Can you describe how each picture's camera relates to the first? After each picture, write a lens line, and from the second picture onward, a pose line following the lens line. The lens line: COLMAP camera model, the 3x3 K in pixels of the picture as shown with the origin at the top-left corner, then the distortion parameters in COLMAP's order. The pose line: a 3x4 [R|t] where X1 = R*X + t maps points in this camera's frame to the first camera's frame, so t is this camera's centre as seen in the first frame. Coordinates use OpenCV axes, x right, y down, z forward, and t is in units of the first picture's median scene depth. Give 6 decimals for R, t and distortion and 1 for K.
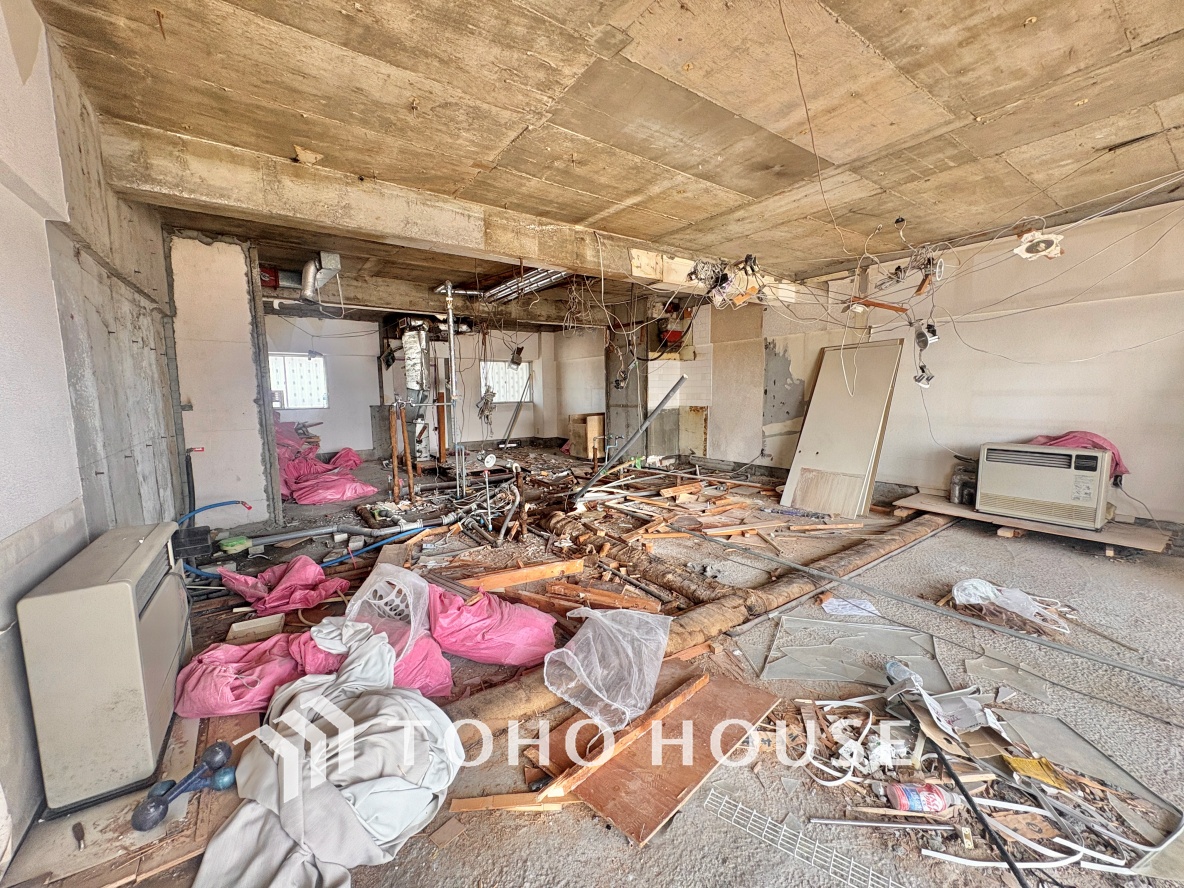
lens RADIAL K [[471.7, 0, 592.3], [0, 471.7, 443.4], [0, 0, 1]] dist [0.000241, 0.000326]
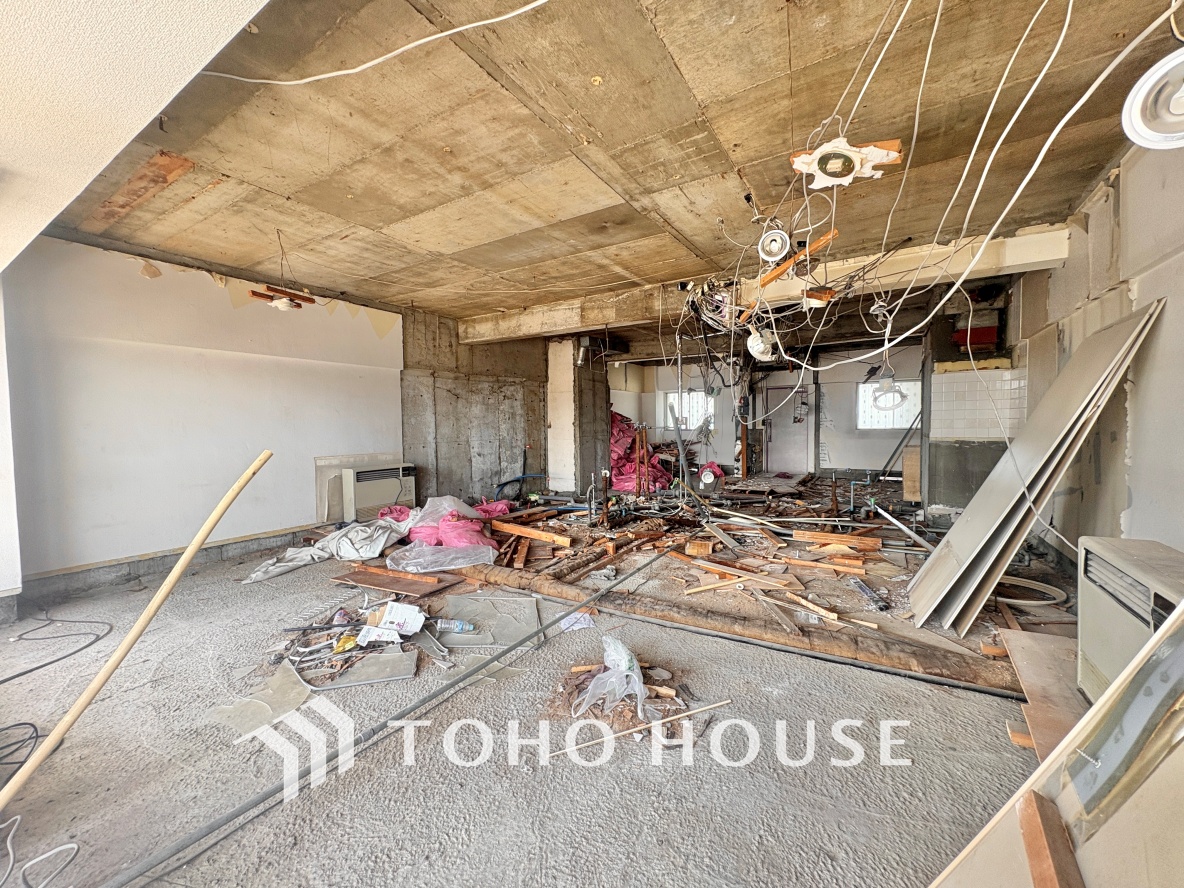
lens RADIAL K [[471.7, 0, 592.3], [0, 471.7, 443.4], [0, 0, 1]] dist [0.000241, 0.000326]
pose [[0.384817, 0.047215, -0.921784, 1.028804], [-0.093769, 0.995524, 0.011846, -0.045990], [0.918217, 0.081876, 0.387522, 0.399869]]
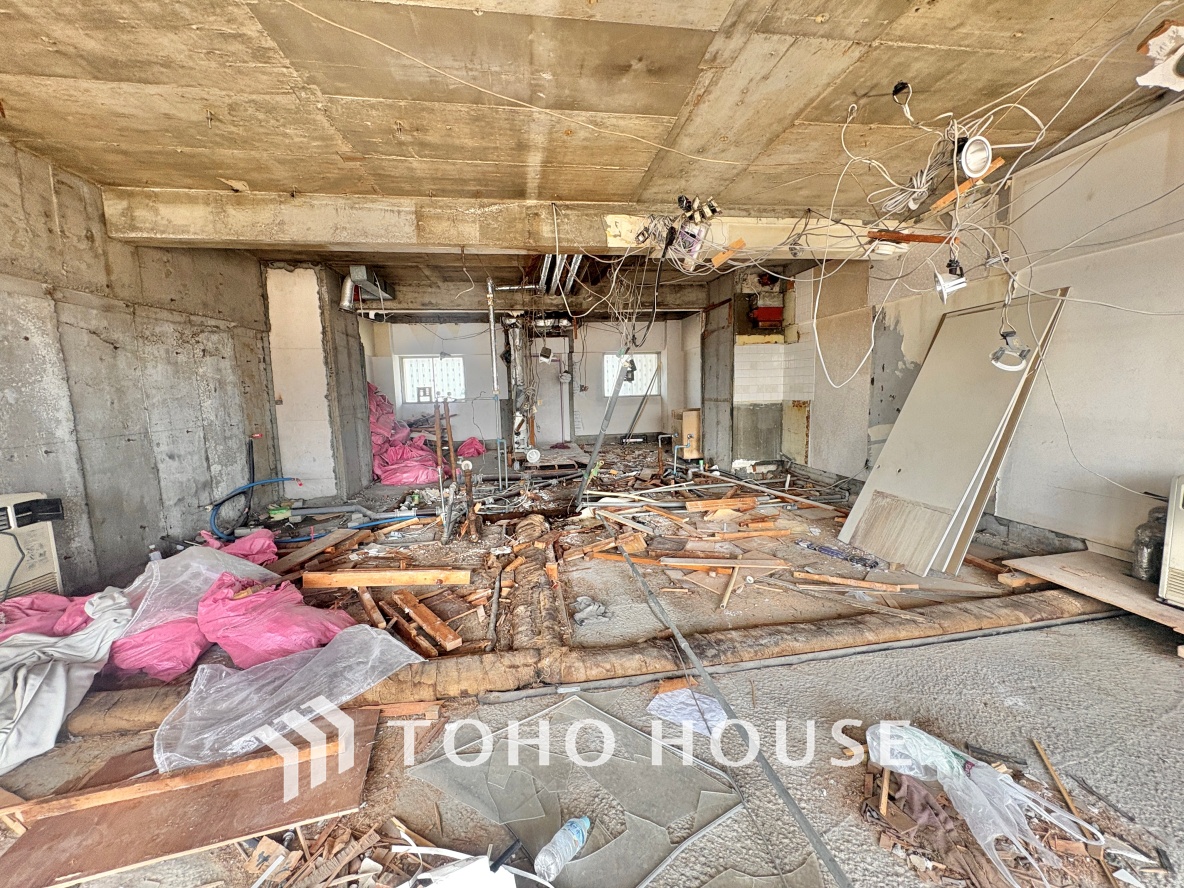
lens RADIAL K [[471.7, 0, 592.3], [0, 471.7, 443.4], [0, 0, 1]] dist [0.000241, 0.000326]
pose [[0.892127, 0.041719, -0.449855, 0.474352], [-0.034631, 0.999112, 0.023979, -0.024106], [0.450456, -0.005813, 0.892780, 0.238349]]
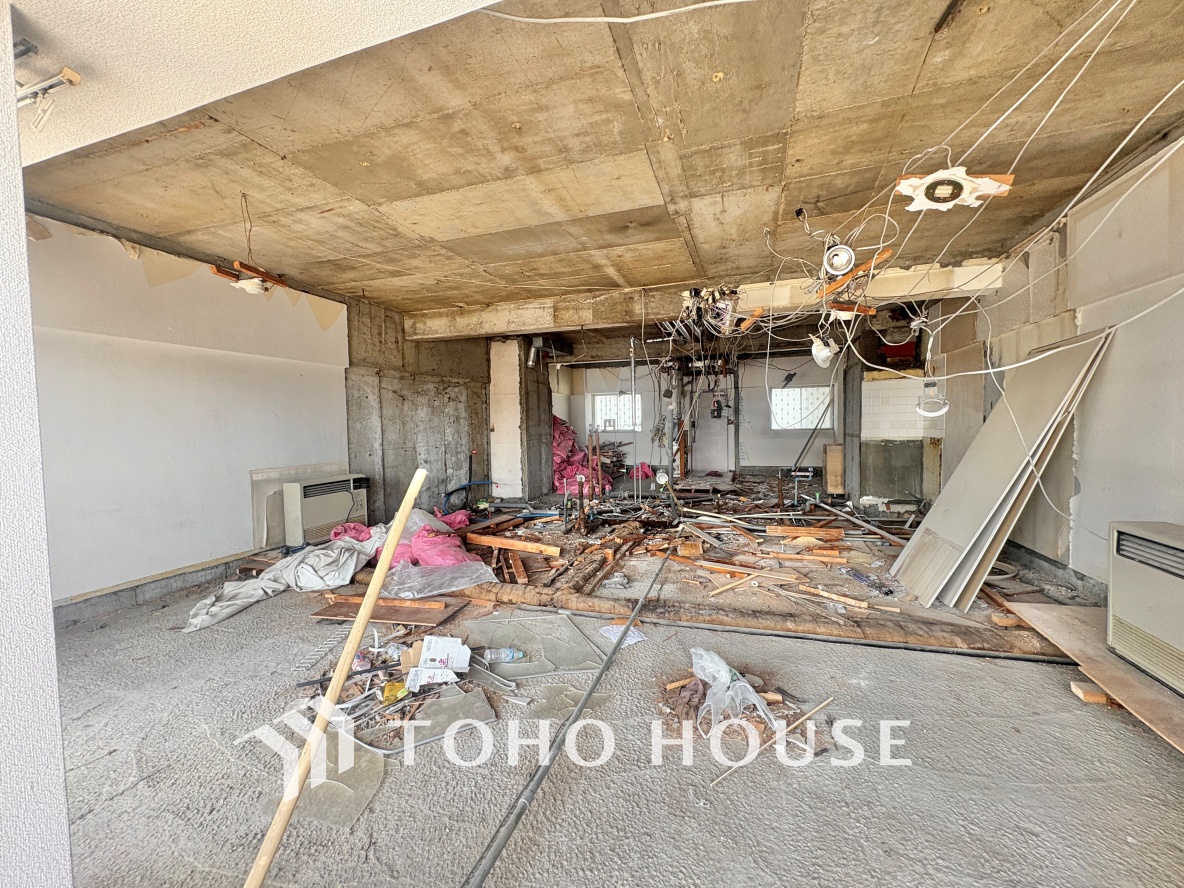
lens RADIAL K [[471.7, 0, 592.3], [0, 471.7, 443.4], [0, 0, 1]] dist [0.000241, 0.000326]
pose [[0.588258, 0.036880, -0.807832, 0.888814], [-0.077805, 0.996906, -0.011145, -0.033321], [0.804922, 0.069409, 0.589307, 0.213735]]
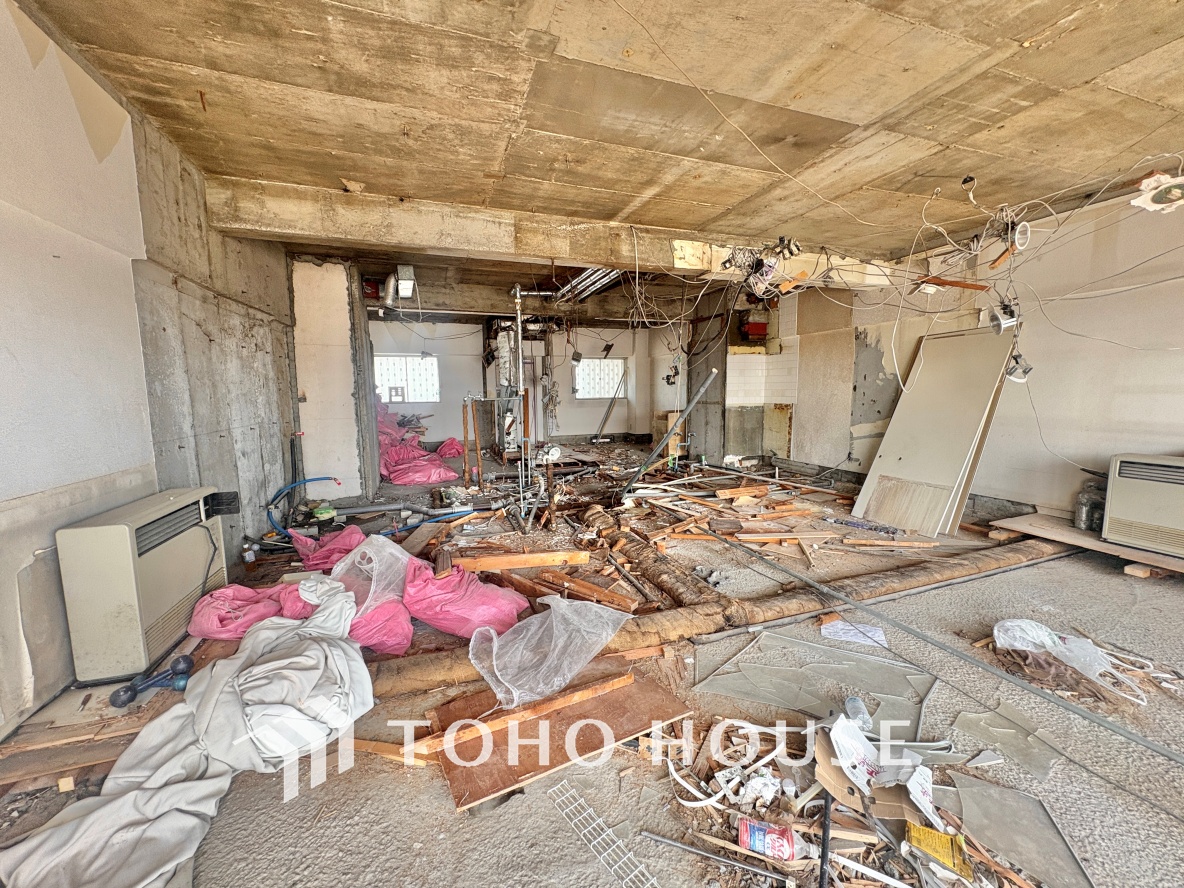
lens RADIAL K [[471.7, 0, 592.3], [0, 471.7, 443.4], [0, 0, 1]] dist [0.000241, 0.000326]
pose [[0.962314, 0.033092, -0.269919, 0.204478], [-0.031356, 0.999451, 0.010742, 0.001054], [0.270126, -0.001873, 0.962823, 0.018244]]
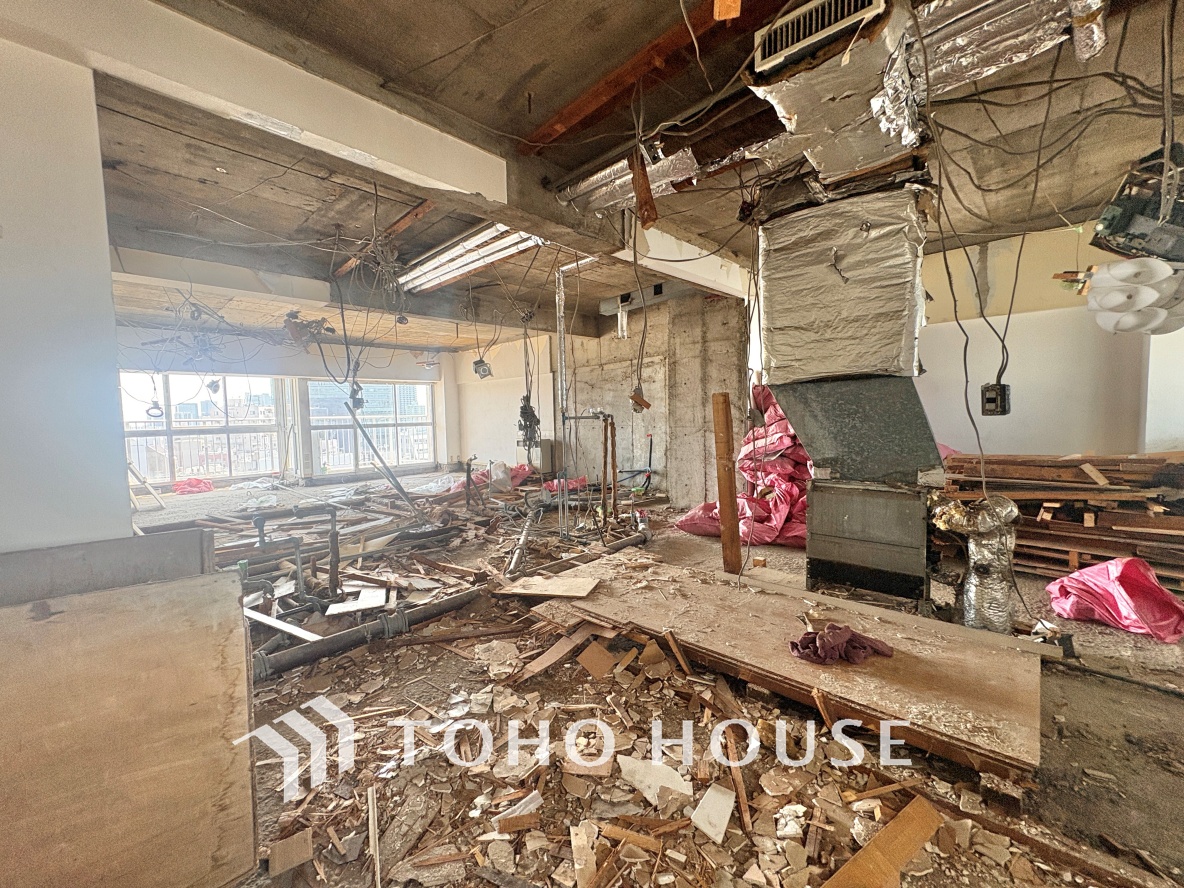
lens RADIAL K [[471.7, 0, 592.3], [0, 471.7, 443.4], [0, 0, 1]] dist [0.000241, 0.000326]
pose [[-0.981684, 0.048928, -0.184126, -0.252870], [0.016861, 0.984980, 0.171845, -0.237041], [0.189769, 0.165592, -0.967764, 2.372704]]
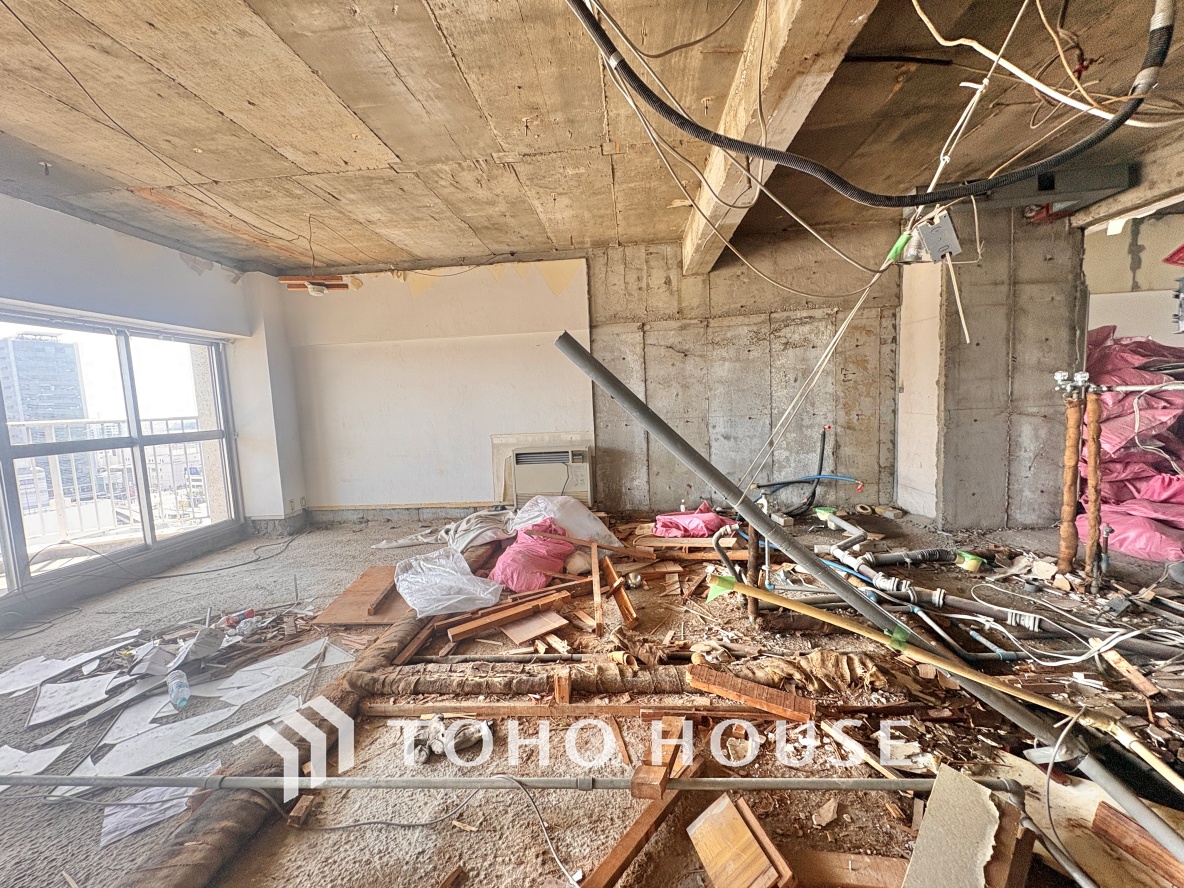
lens RADIAL K [[471.7, 0, 592.3], [0, 471.7, 443.4], [0, 0, 1]] dist [0.000241, 0.000326]
pose [[-0.638472, 0.113585, -0.761217, 0.403725], [-0.029534, 0.984706, 0.171704, -0.117287], [0.769078, 0.132110, -0.625352, 1.133804]]
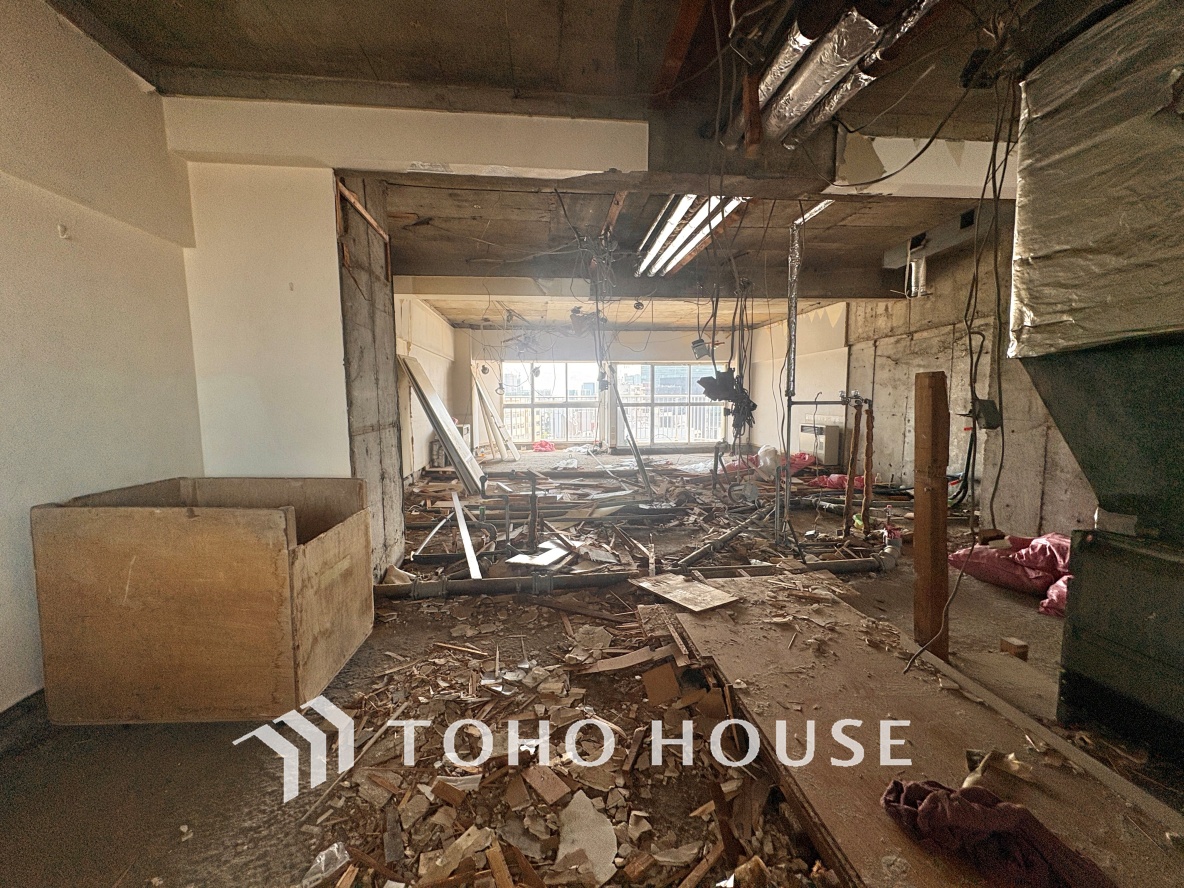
lens RADIAL K [[471.7, 0, 592.3], [0, 471.7, 443.4], [0, 0, 1]] dist [0.000241, 0.000326]
pose [[-0.871282, -0.025383, 0.490126, -0.502199], [0.074354, 0.980307, 0.182946, -0.228125], [-0.485118, 0.195840, -0.852237, 2.283473]]
